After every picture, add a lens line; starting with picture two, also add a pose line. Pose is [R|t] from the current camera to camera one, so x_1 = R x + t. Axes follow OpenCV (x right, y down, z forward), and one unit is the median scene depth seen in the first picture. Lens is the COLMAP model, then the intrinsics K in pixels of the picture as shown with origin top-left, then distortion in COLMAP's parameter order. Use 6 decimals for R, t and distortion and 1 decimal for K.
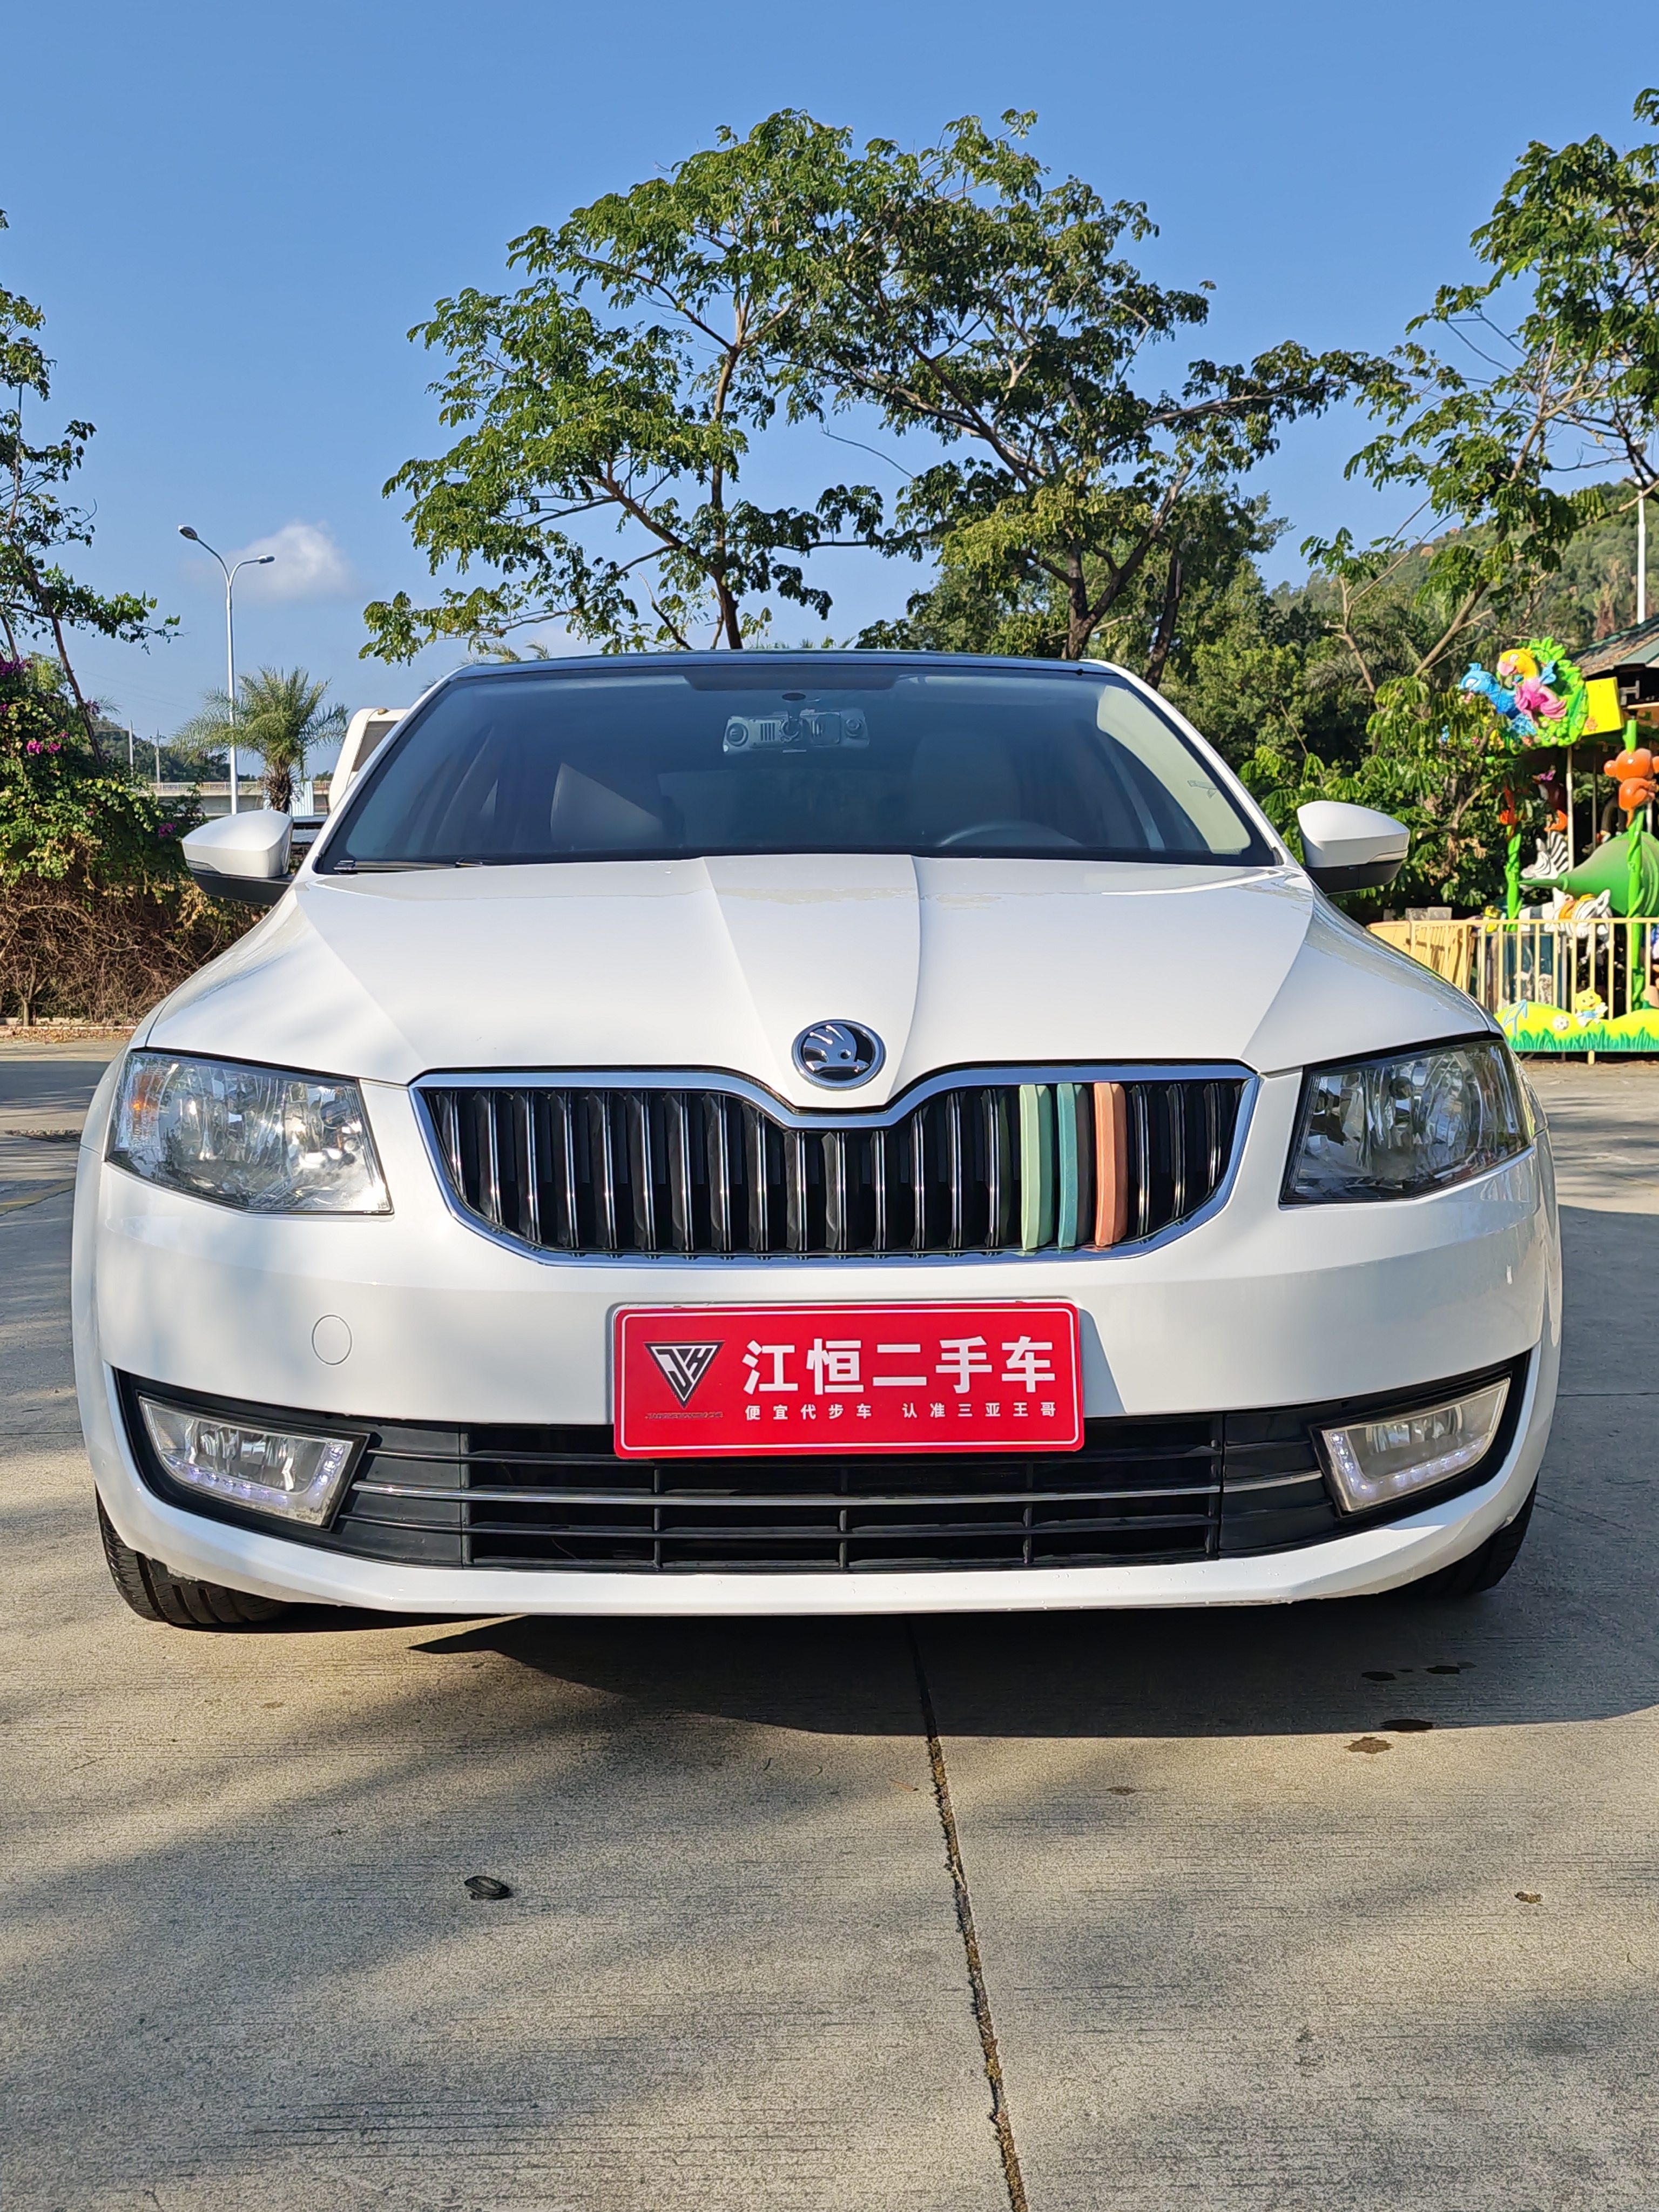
lens RADIAL K [[2305.4, 0, 829.5], [0, 2305.4, 1106.0], [0, 0, 1]] dist [0.070367, -0.288304]
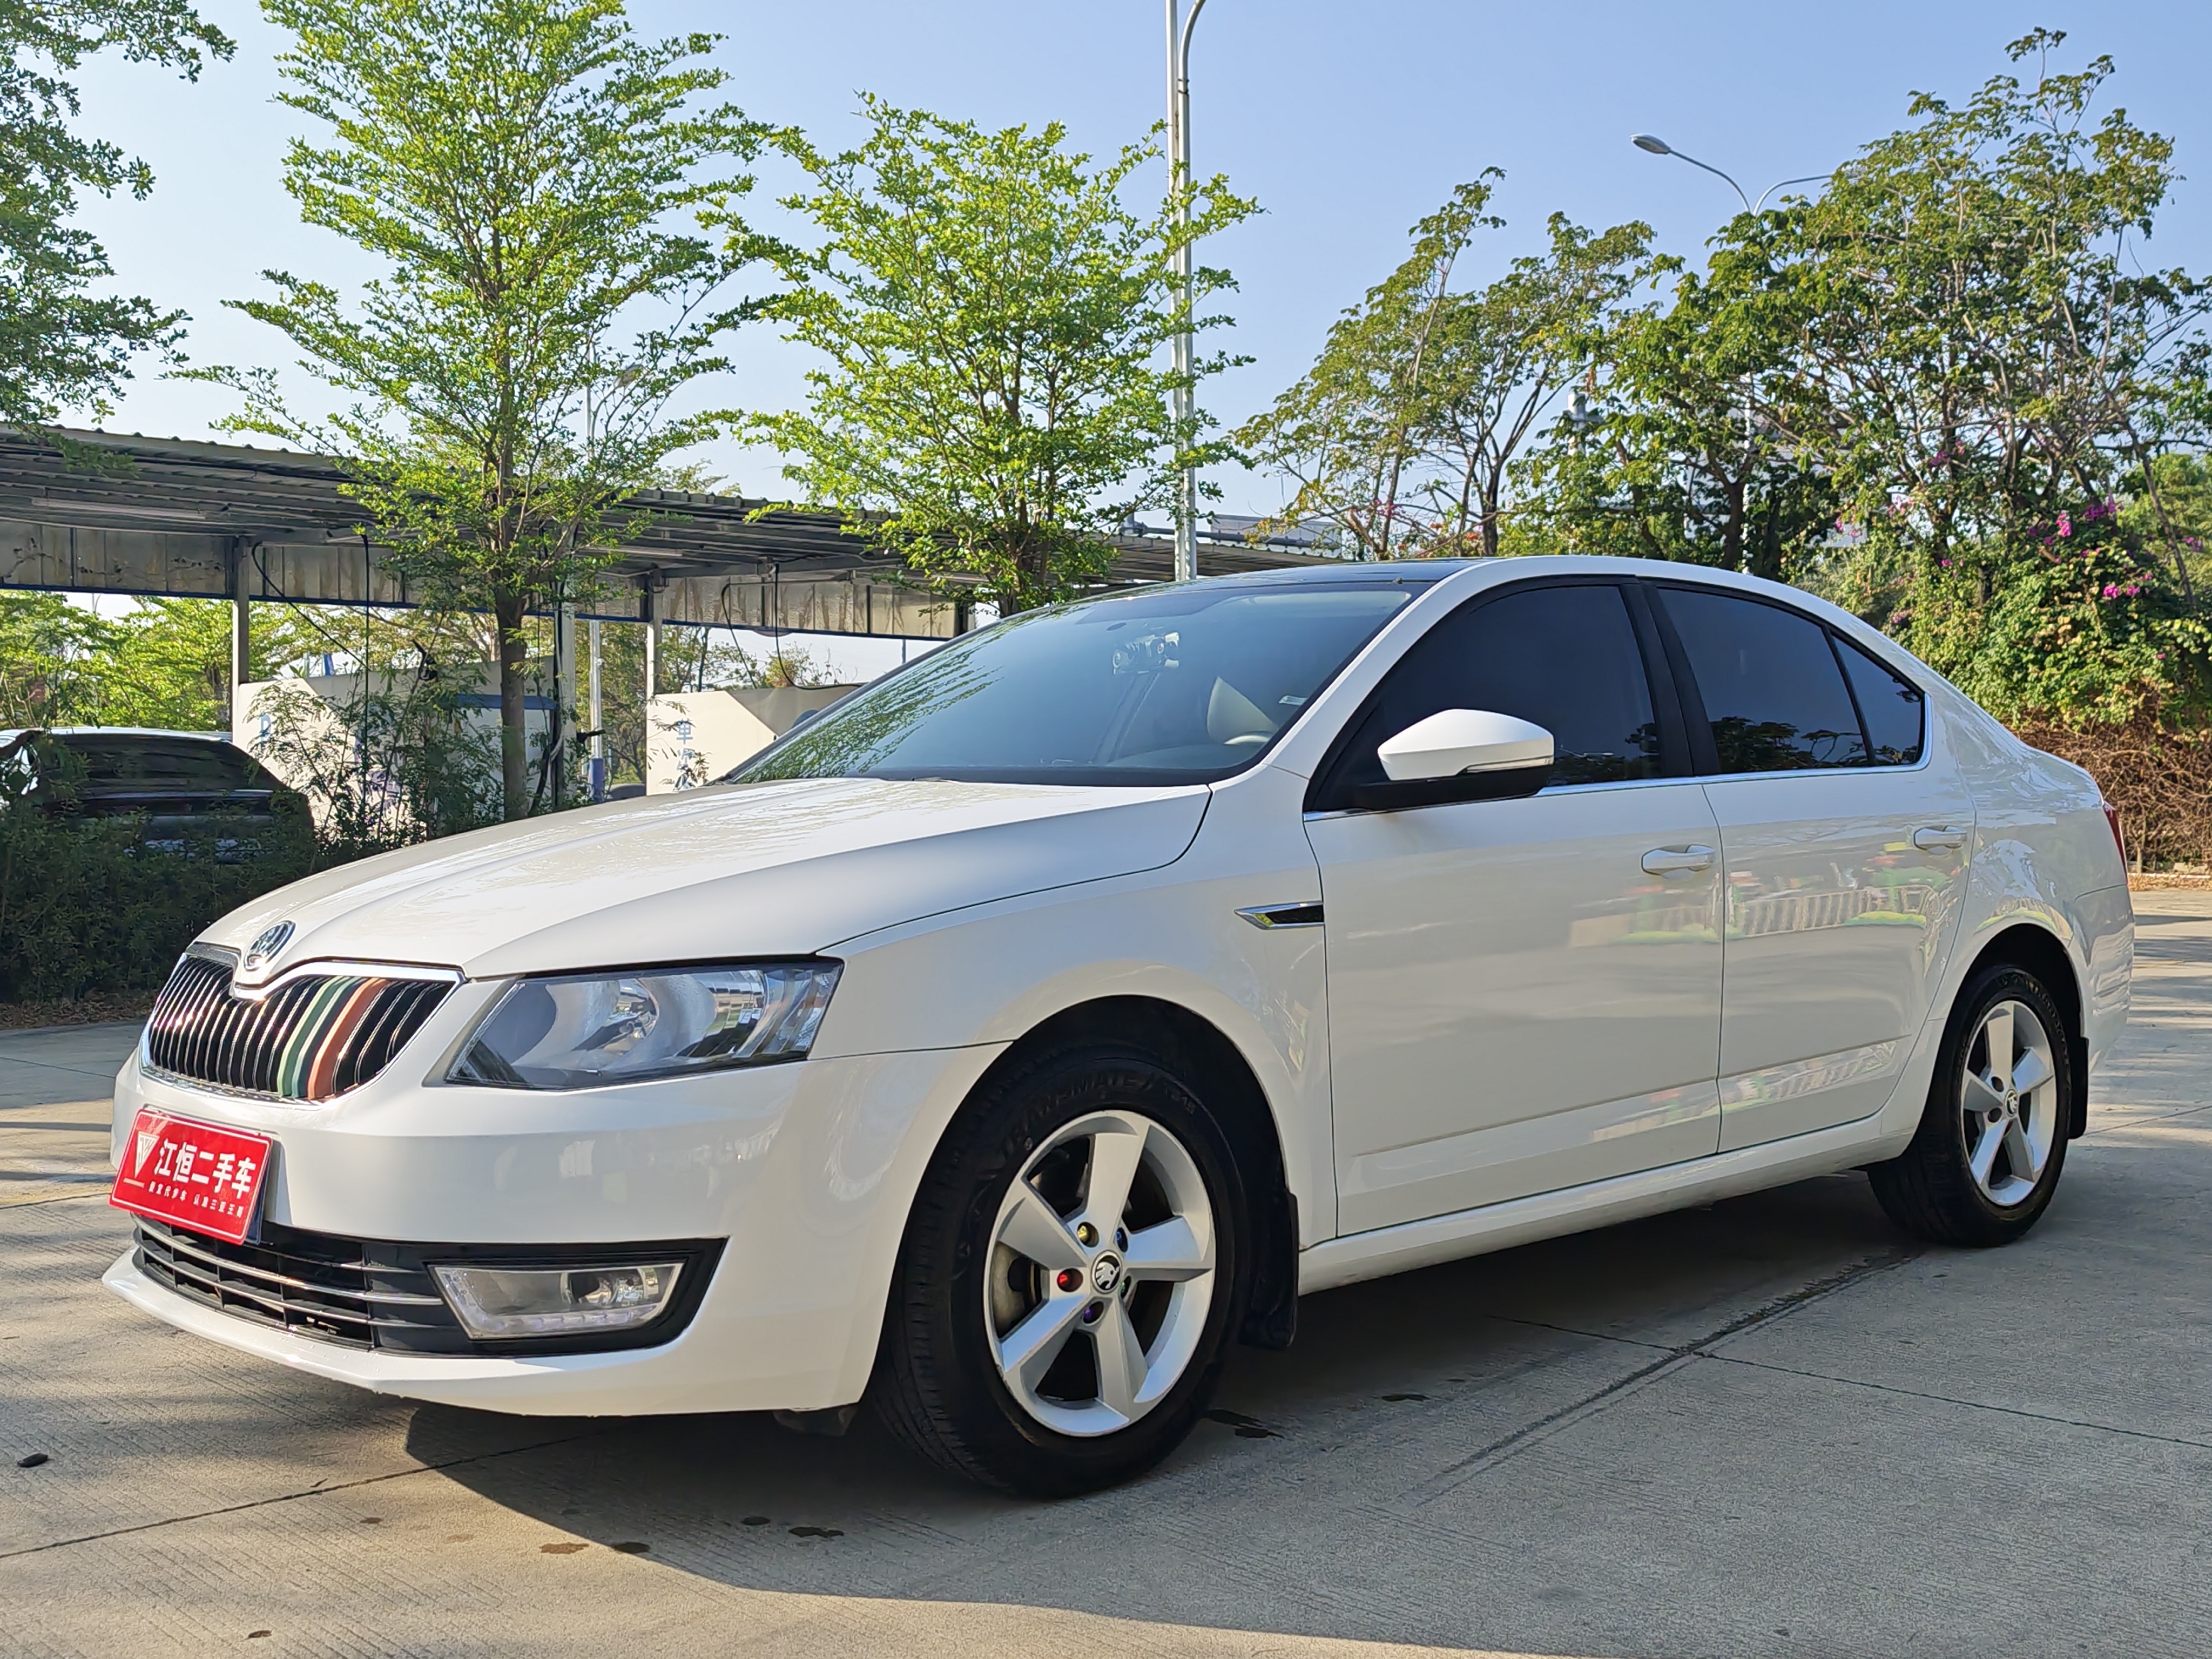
lens RADIAL K [[2305.4, 0, 1106.0], [0, 2305.4, 829.5], [0, 0, 1]] dist [0.070367, -0.288304]
pose [[0.680570, 0.012124, -0.732583, 1.257816], [-0.048582, 0.998409, -0.028609, -0.072250], [0.731071, 0.055060, 0.680076, 0.357967]]
